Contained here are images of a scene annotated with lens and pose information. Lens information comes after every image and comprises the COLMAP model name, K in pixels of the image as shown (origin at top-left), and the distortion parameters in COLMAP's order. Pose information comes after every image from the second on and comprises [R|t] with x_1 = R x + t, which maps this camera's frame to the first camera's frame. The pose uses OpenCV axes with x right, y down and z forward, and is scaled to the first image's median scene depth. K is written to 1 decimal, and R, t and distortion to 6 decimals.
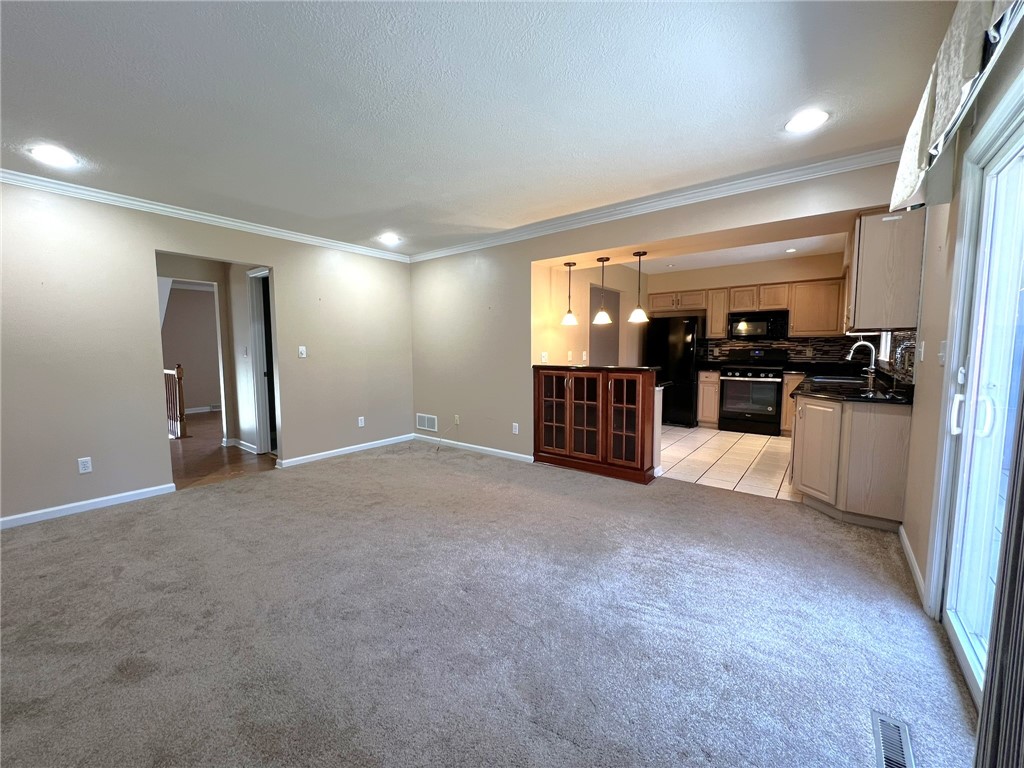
lens RADIAL K [[411.9, 0, 509.7], [0, 411.9, 382.0], [0, 0, 1]] dist [-0.000125, 0.000010]
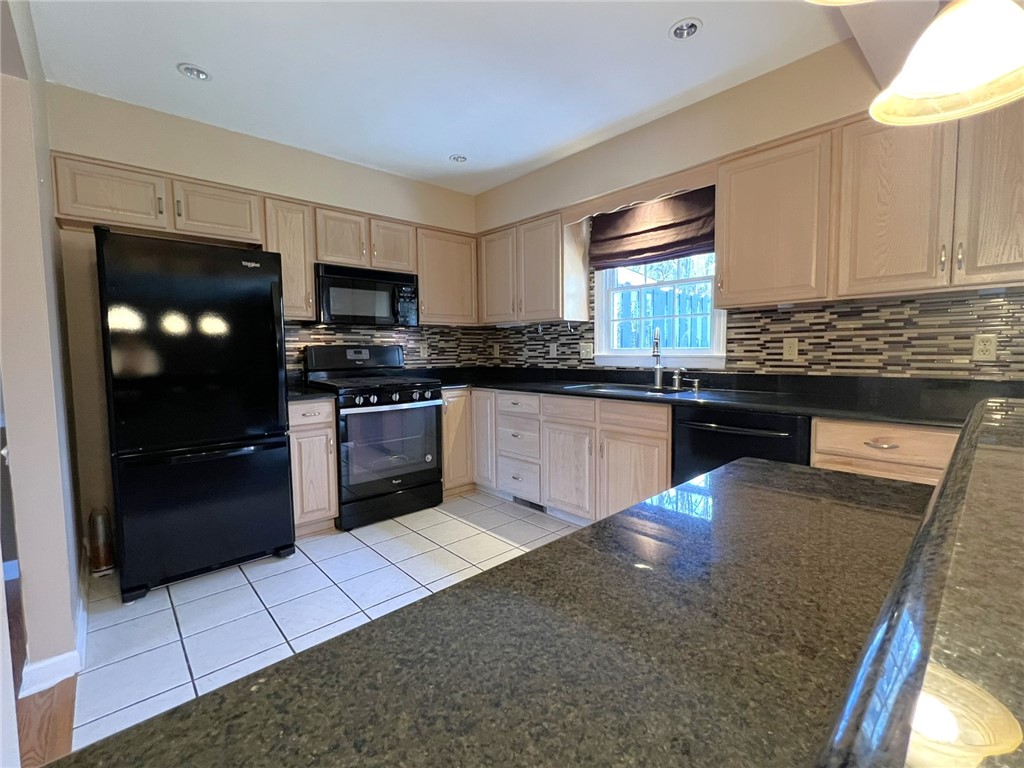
lens RADIAL K [[449.6, 0, 504.7], [0, 449.6, 380.3], [0, 0, 1]] dist [0.001329, 0.000062]
pose [[0.178120, -0.063439, 0.981962, 0.091622], [0.098391, 0.994067, 0.046374, -0.048211], [-0.979077, 0.088356, 0.183305, 0.760734]]
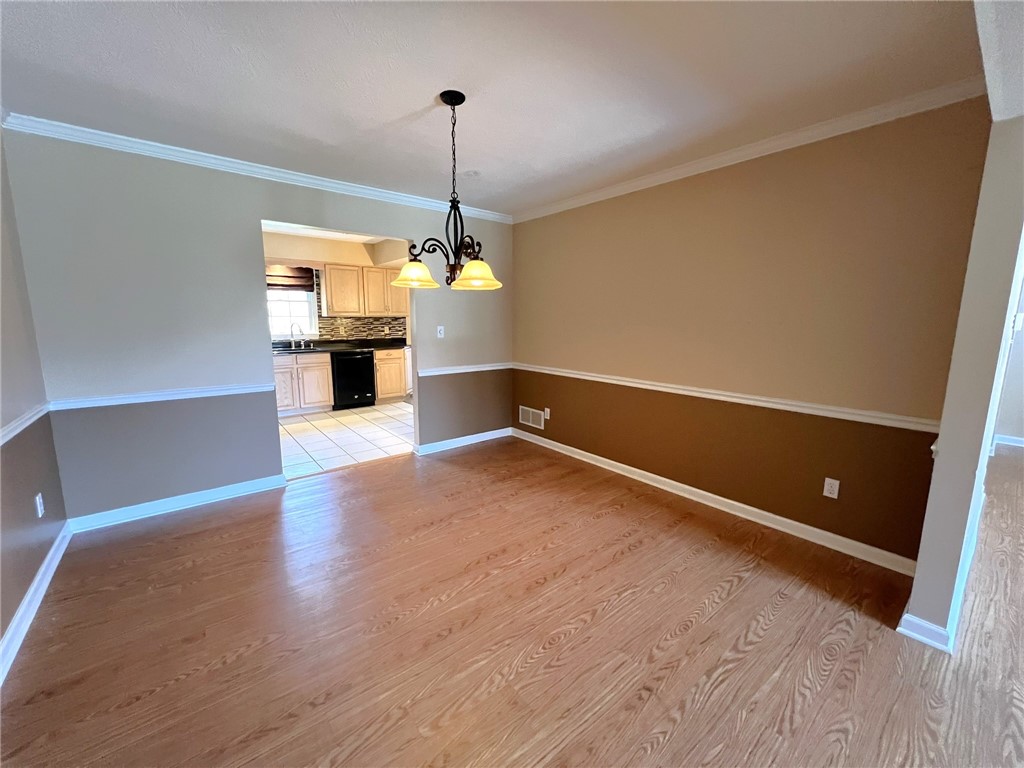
lens RADIAL K [[411.9, 0, 513.6], [0, 411.9, 382.2], [0, 0, 1]] dist [-0.000125, 0.000010]
pose [[-0.972656, -0.038833, 0.228981, -0.108805], [0.019435, 0.968855, 0.246865, -0.140203], [-0.231436, 0.244565, -0.941608, 1.393051]]
